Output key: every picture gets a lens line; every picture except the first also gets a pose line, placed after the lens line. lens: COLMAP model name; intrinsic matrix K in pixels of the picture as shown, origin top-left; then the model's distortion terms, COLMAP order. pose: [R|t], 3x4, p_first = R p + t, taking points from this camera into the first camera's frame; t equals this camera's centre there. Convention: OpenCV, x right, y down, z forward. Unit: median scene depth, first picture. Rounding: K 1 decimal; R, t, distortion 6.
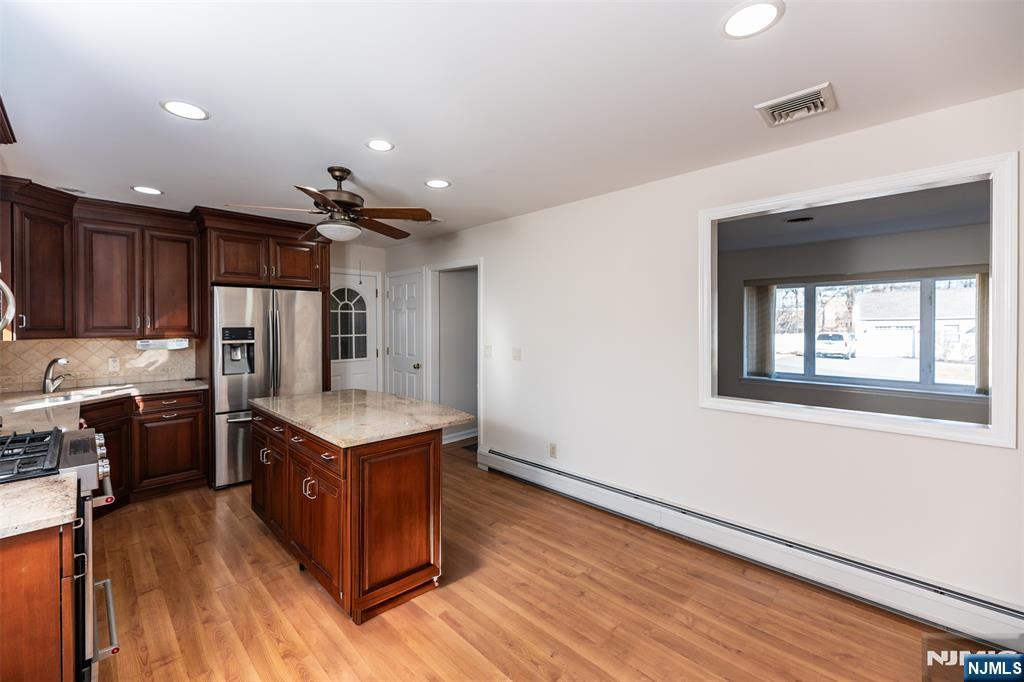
lens RADIAL K [[413.8, 0, 505.9], [0, 413.8, 325.5], [0, 0, 1]] dist [0.003067, -0.001084]
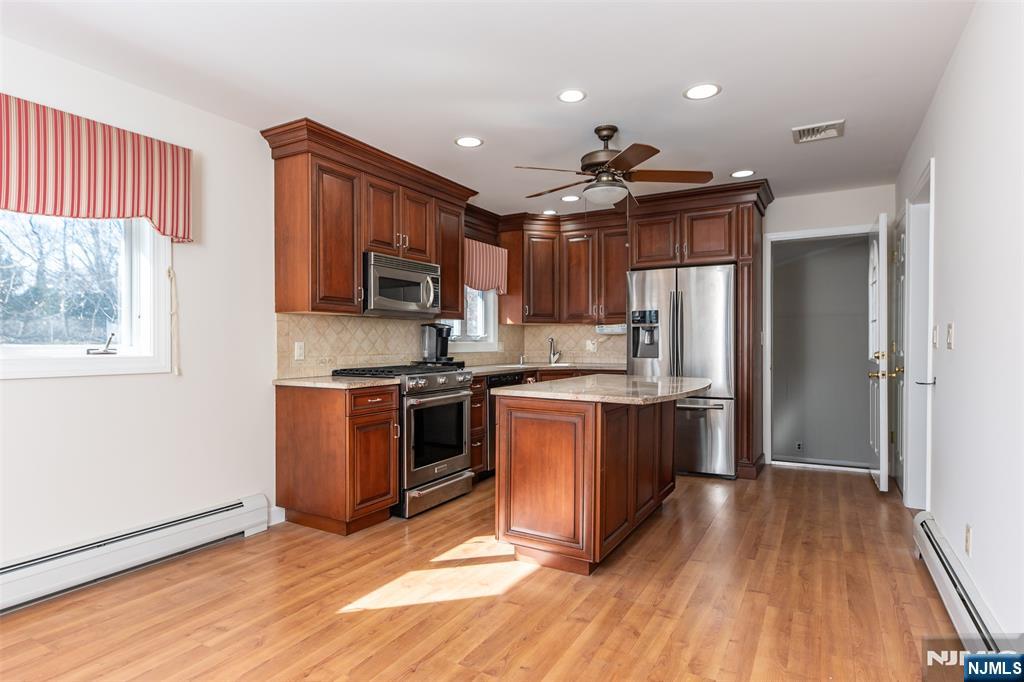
lens RADIAL K [[550.0, 0, 505.5], [0, 550.0, 349.1], [0, 0, 1]] dist [-0.000831, -0.001607]
pose [[0.263500, 0.012215, -0.964582, 0.636274], [0.000248, 0.999919, 0.012730, 0.093788], [0.964659, -0.003593, 0.263476, 0.391490]]
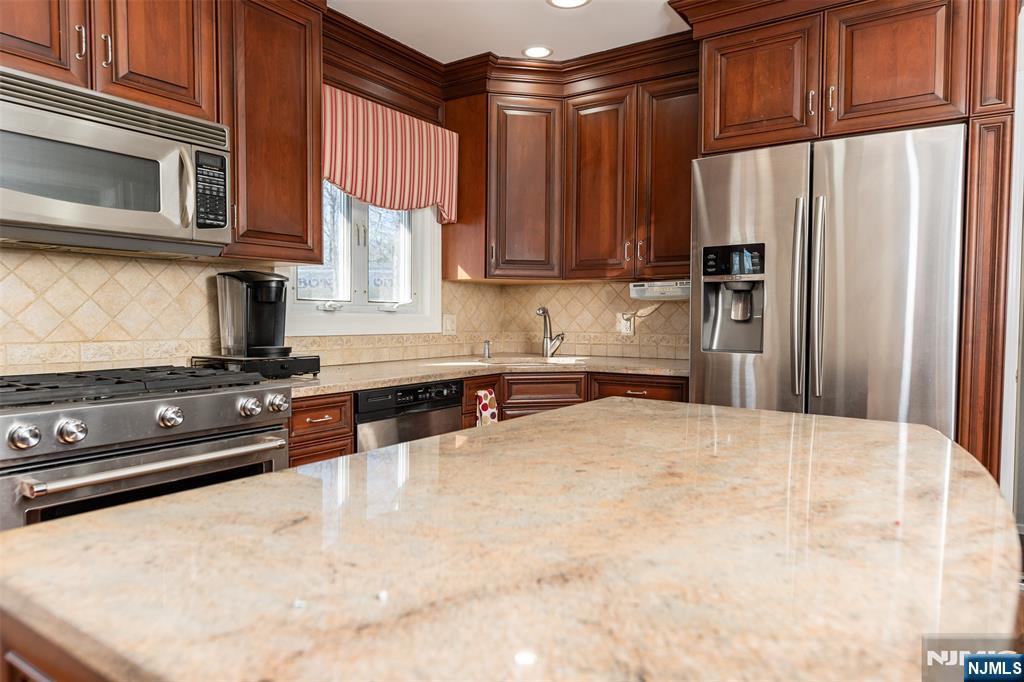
lens RADIAL K [[671.5, 0, 501.8], [0, 671.5, 344.6], [0, 0, 1]] dist [0.011664, 0.002587]
pose [[0.191111, 0.041386, -0.980696, 0.011224], [-0.006284, 0.999142, 0.040940, 0.096680], [0.981548, -0.001661, 0.191207, 0.738118]]
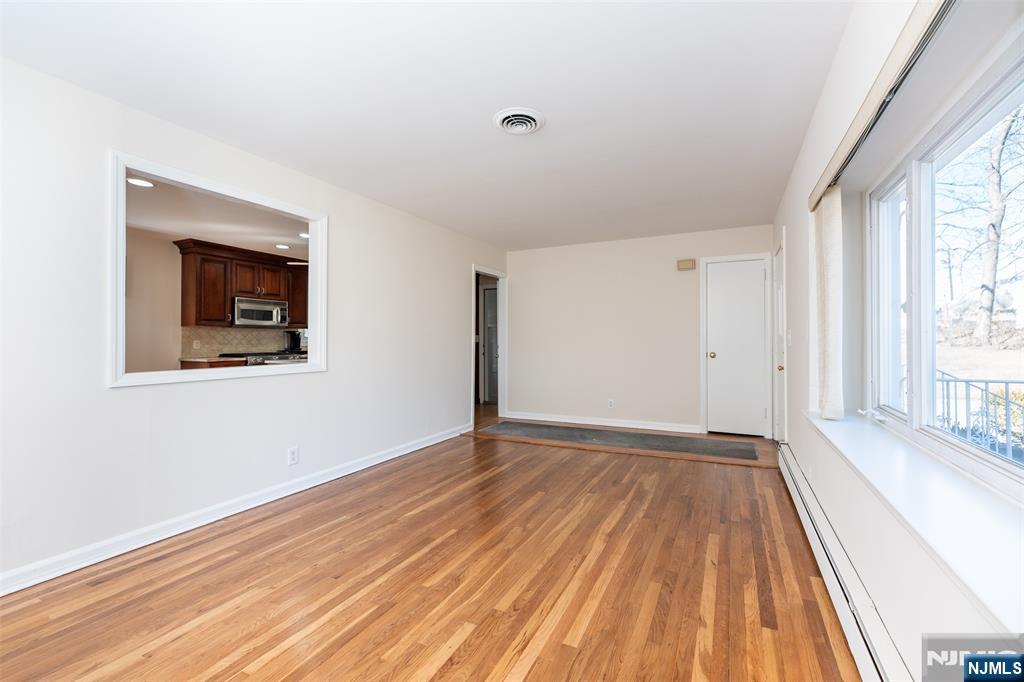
lens RADIAL K [[413.8, 0, 528.3], [0, 413.8, 336.3], [0, 0, 1]] dist [0.003067, -0.001084]
pose [[0.350187, -0.008922, -0.936637, 1.594978], [-0.000046, 0.999954, -0.009542, 0.092811], [0.936680, 0.003385, 0.350171, 0.992371]]
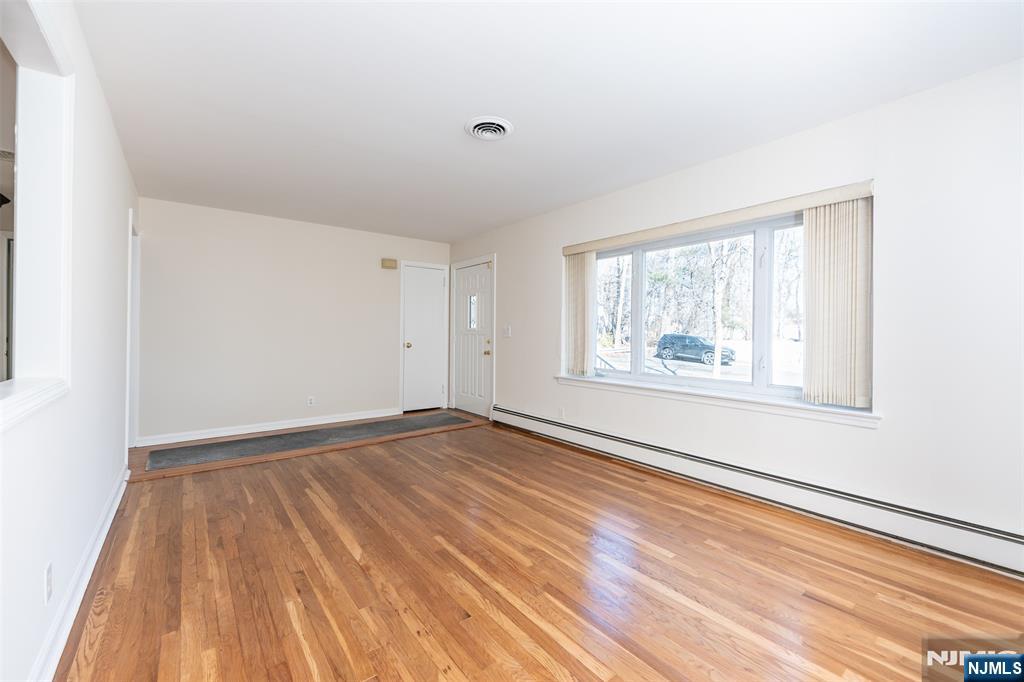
lens RADIAL K [[413.8, 0, 503.5], [0, 413.8, 334.2], [0, 0, 1]] dist [0.003067, -0.001084]
pose [[0.991956, 0.006255, -0.126432, 1.026264], [-0.006382, 0.999979, -0.000600, 0.097261], [0.126426, 0.001402, 0.991975, 0.444640]]
